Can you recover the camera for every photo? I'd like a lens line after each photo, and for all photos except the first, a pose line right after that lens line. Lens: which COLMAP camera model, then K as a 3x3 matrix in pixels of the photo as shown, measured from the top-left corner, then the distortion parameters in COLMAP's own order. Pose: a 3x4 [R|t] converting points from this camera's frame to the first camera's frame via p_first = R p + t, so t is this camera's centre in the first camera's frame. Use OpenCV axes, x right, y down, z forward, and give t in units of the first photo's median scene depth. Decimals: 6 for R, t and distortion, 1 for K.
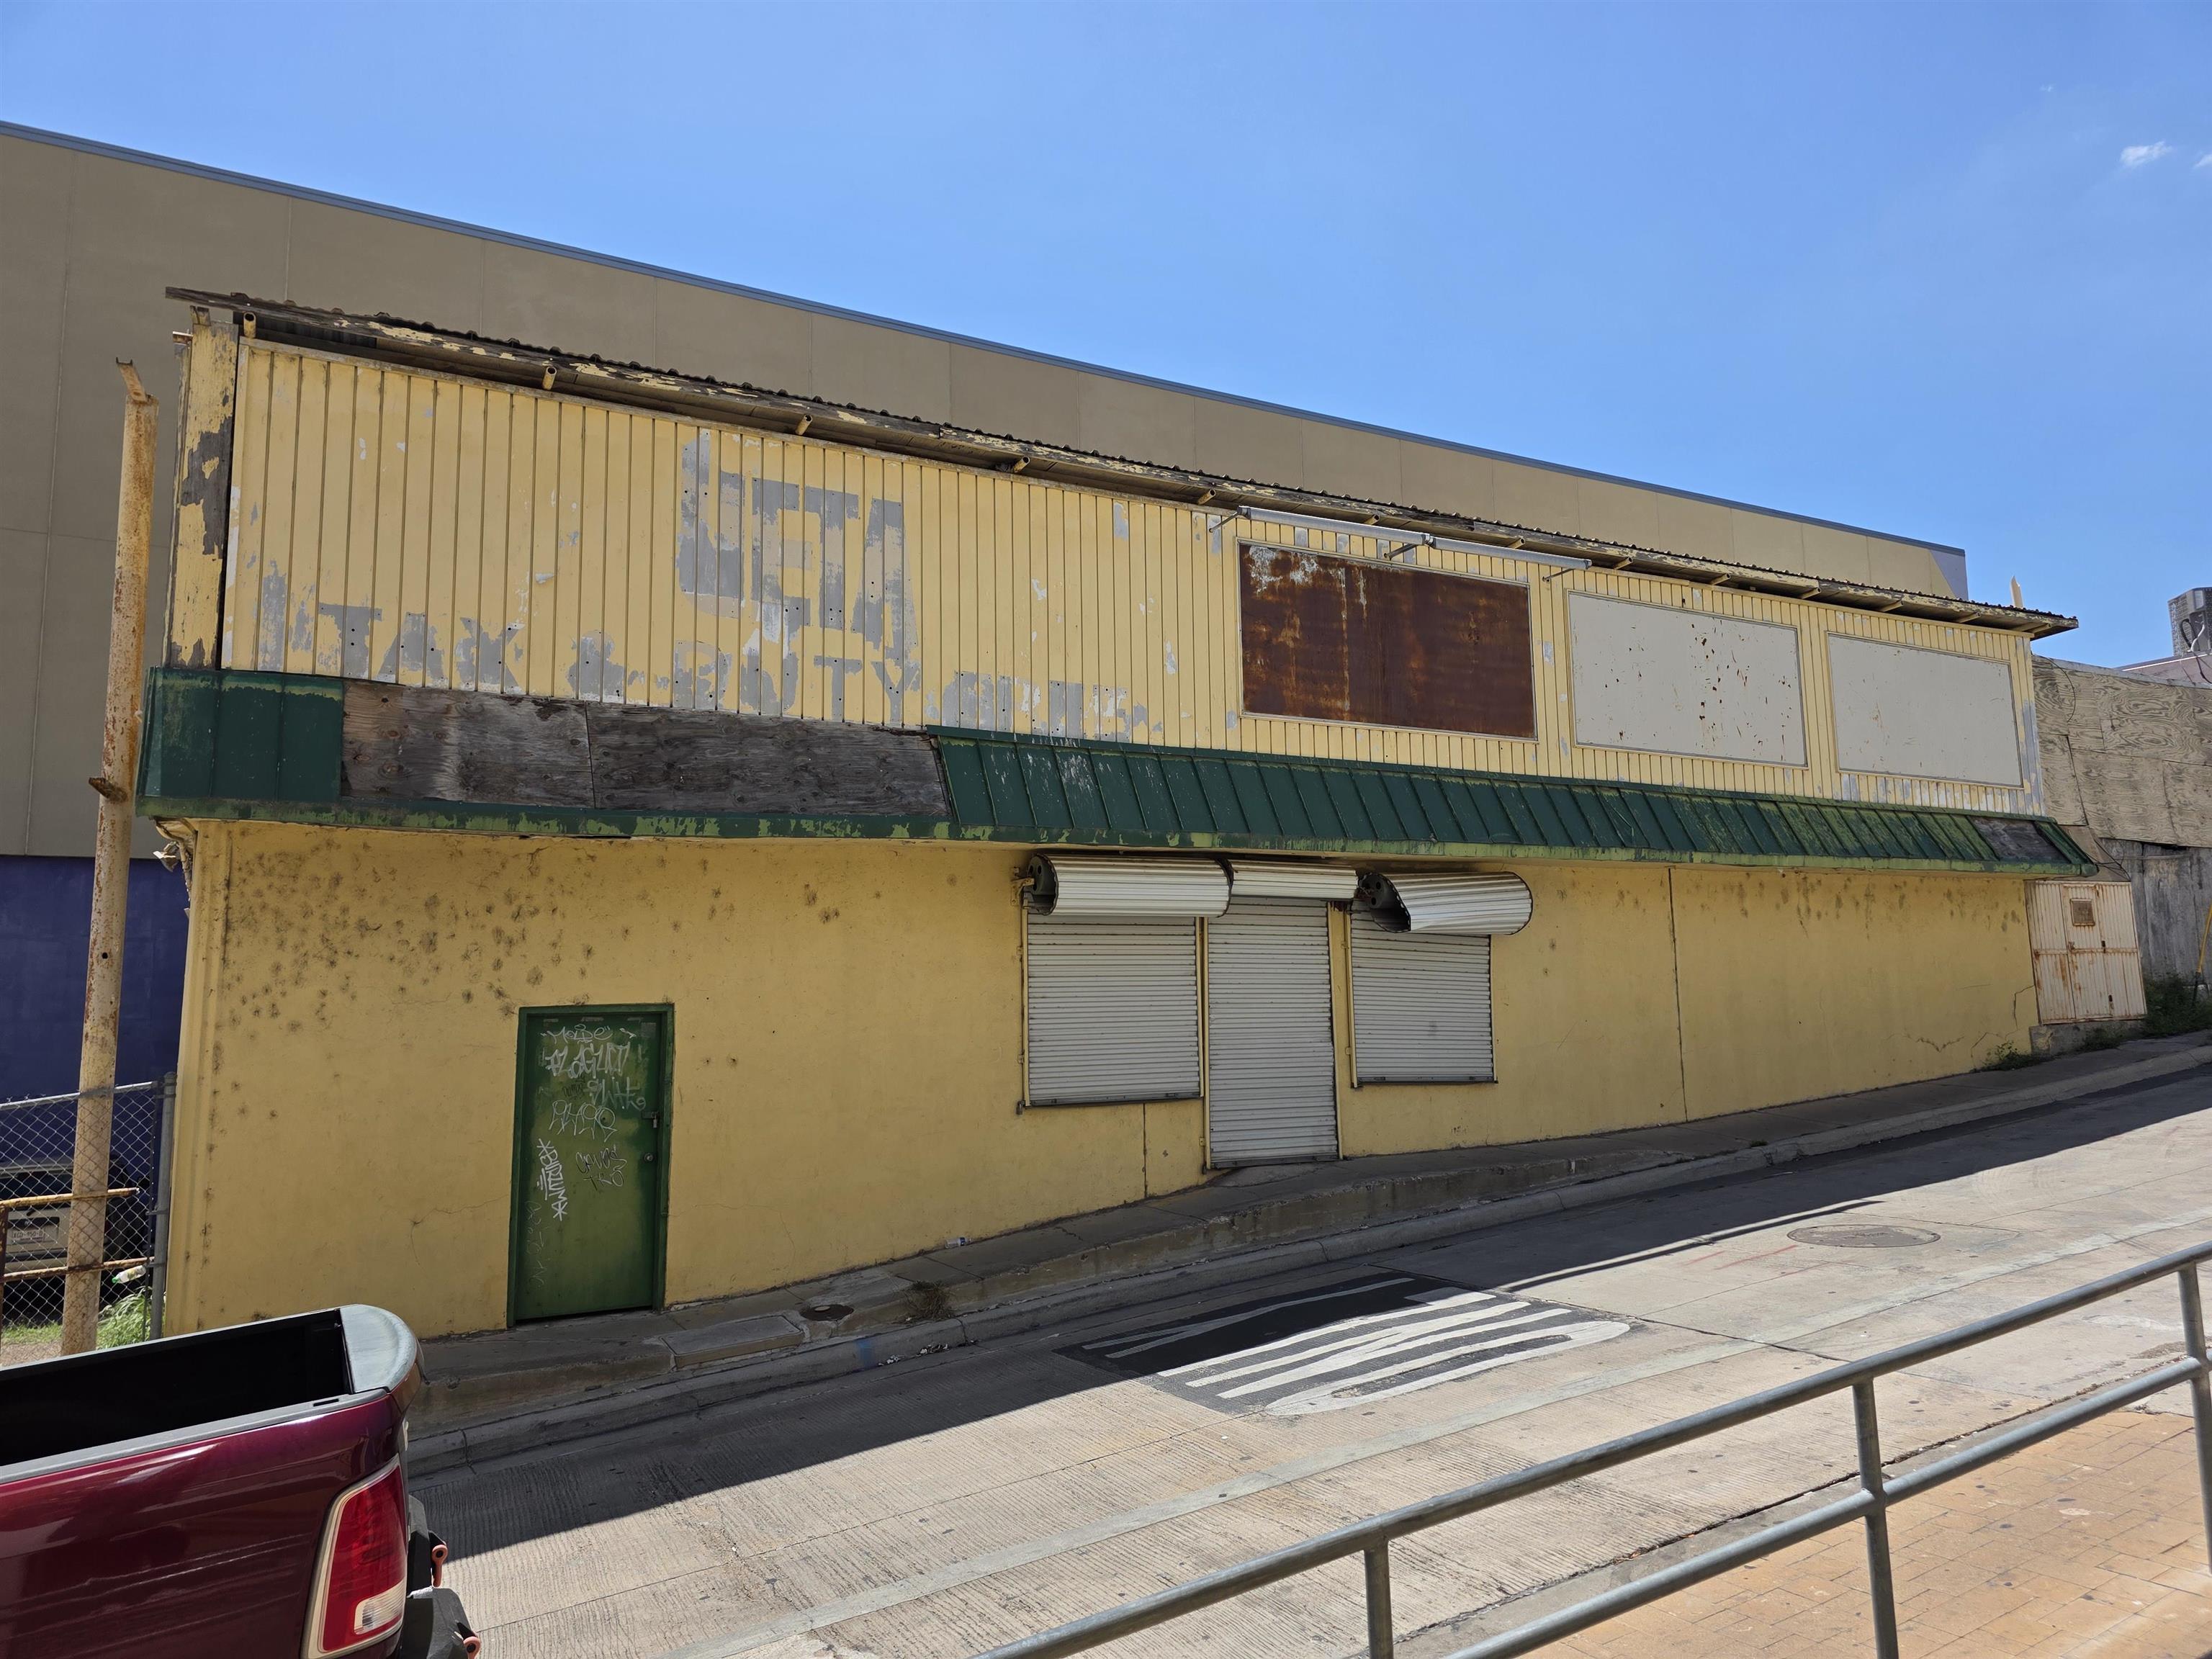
lens RADIAL K [[1478.2, 0, 1122.5], [0, 1478.2, 831.1], [0, 0, 1]] dist [0.069286, -0.055657]
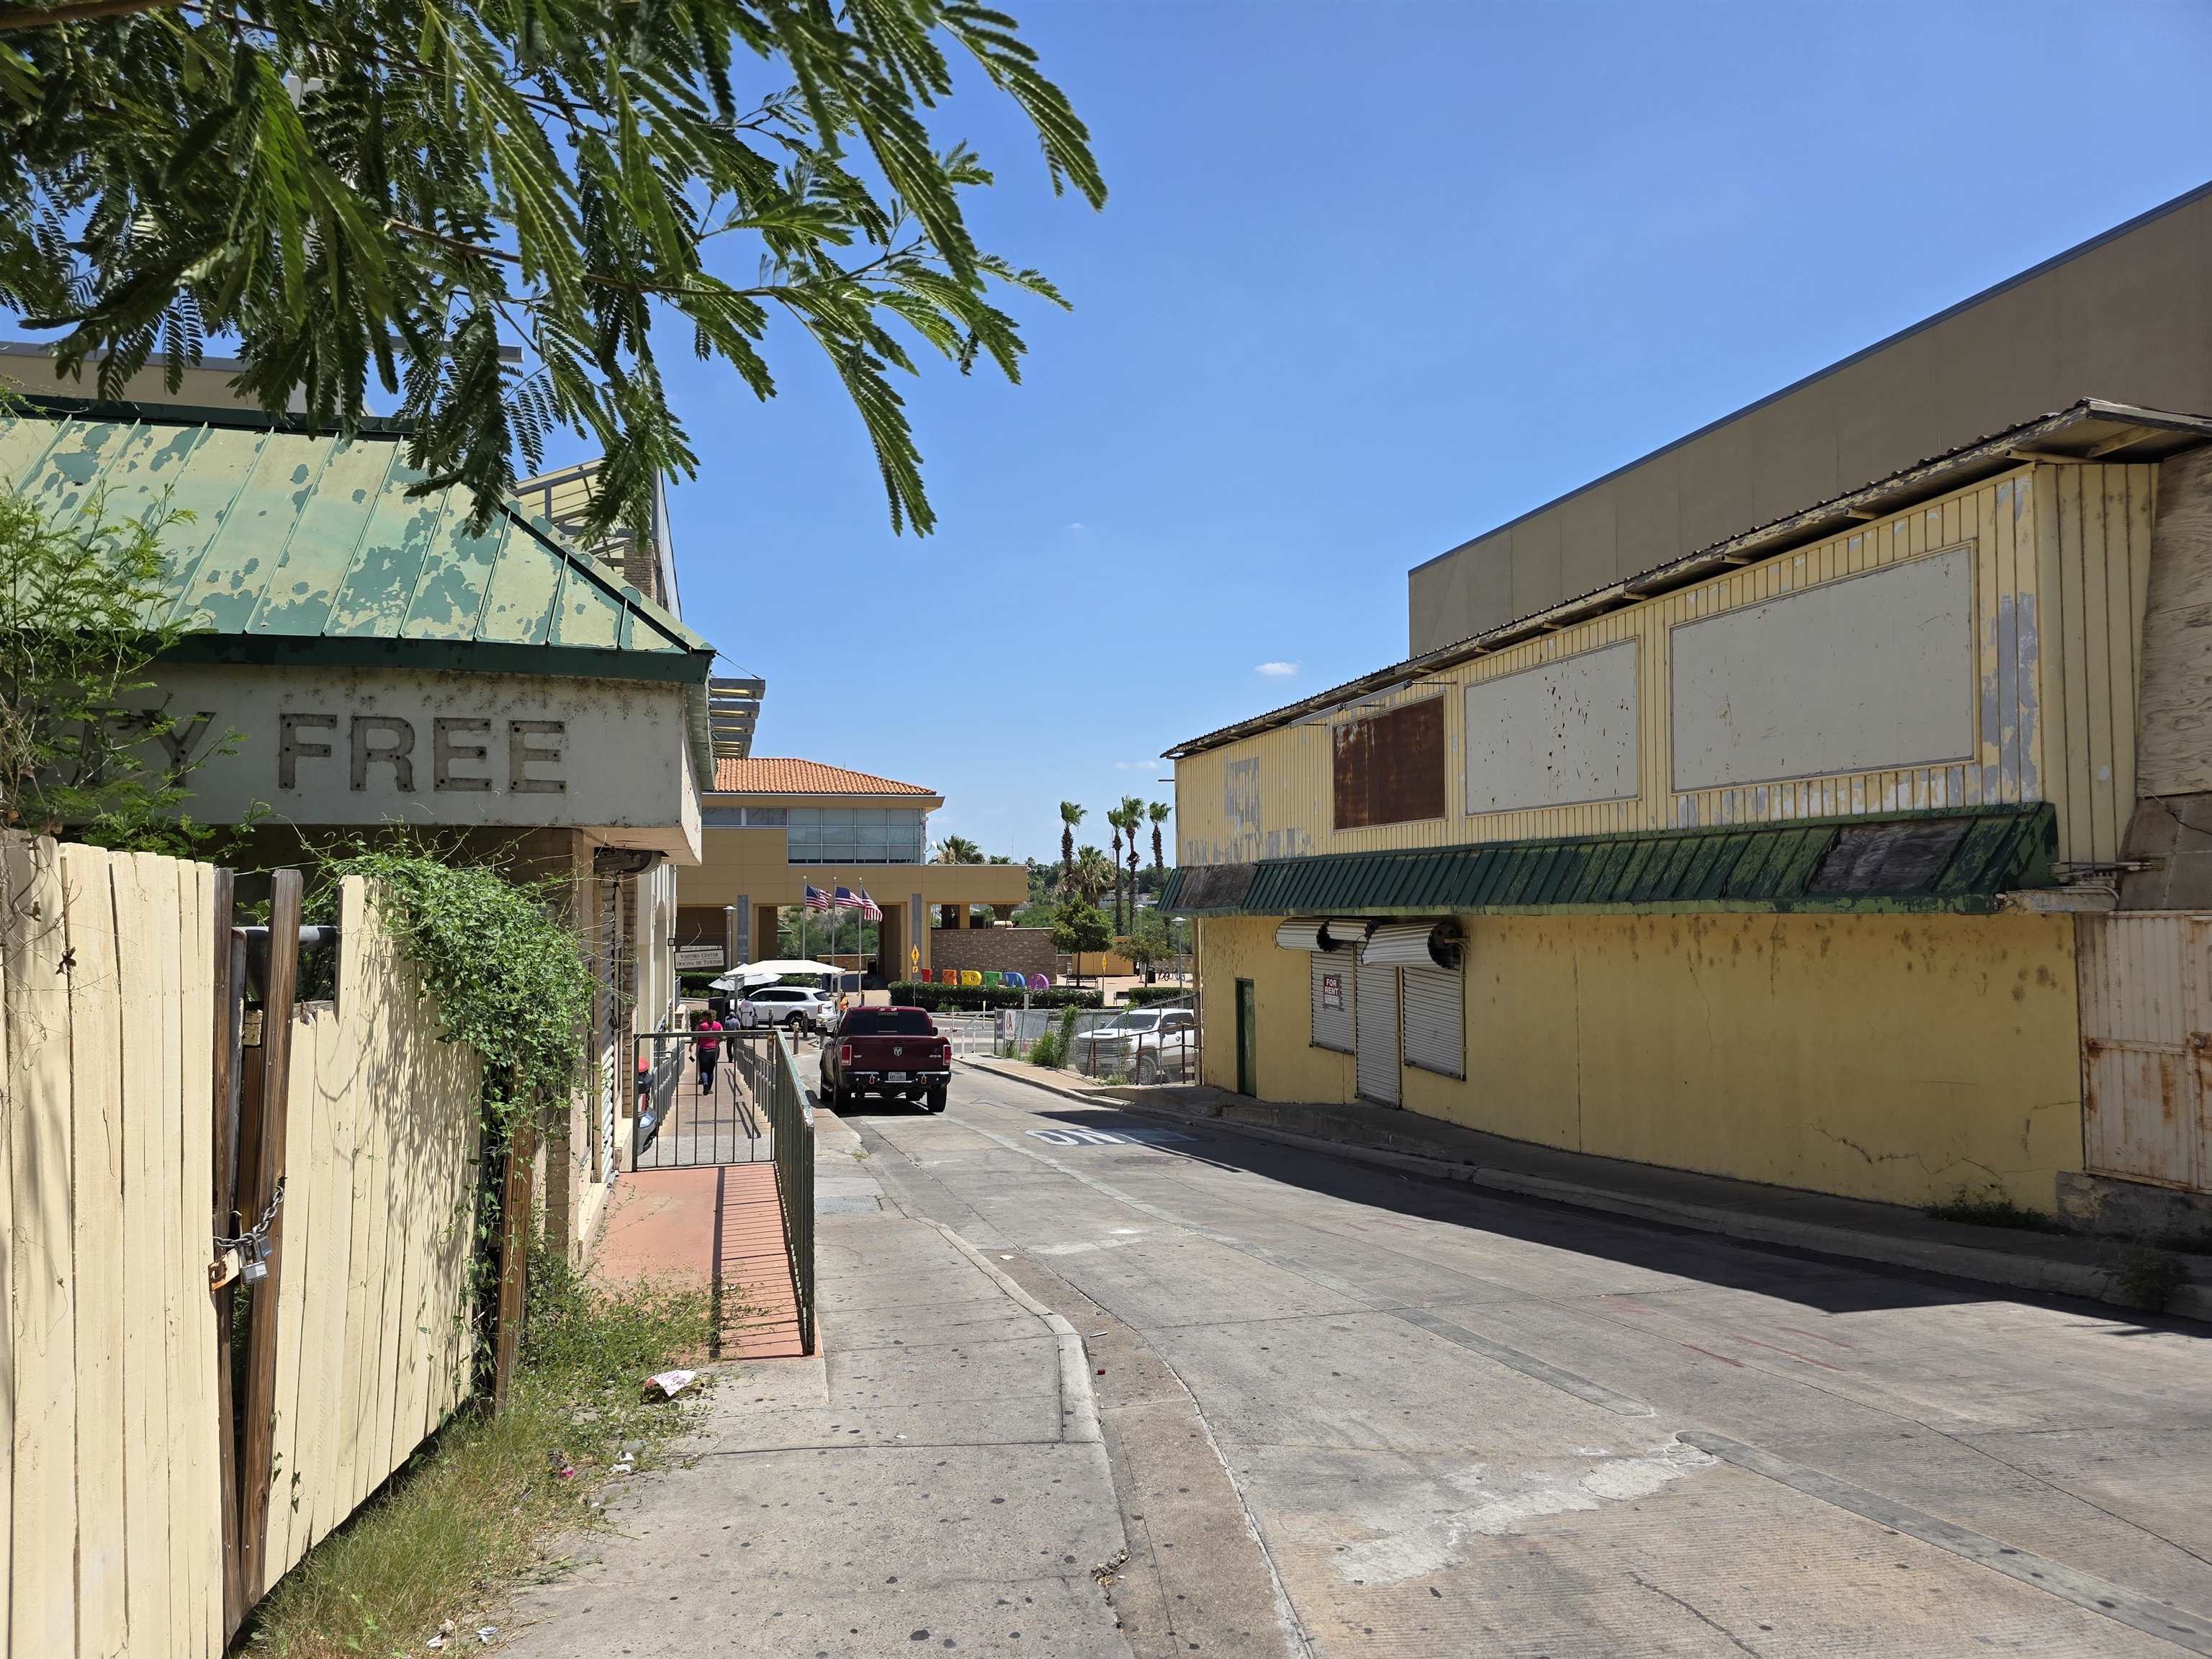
lens RADIAL K [[1478.2, 0, 1093.9], [0, 1478.2, 835.1], [0, 0, 1]] dist [0.069286, -0.055657]
pose [[-0.257149, -0.021989, -0.966121, 1.841649], [0.128491, 0.990086, -0.056735, -0.015239], [0.957791, -0.138727, -0.251775, 1.196215]]
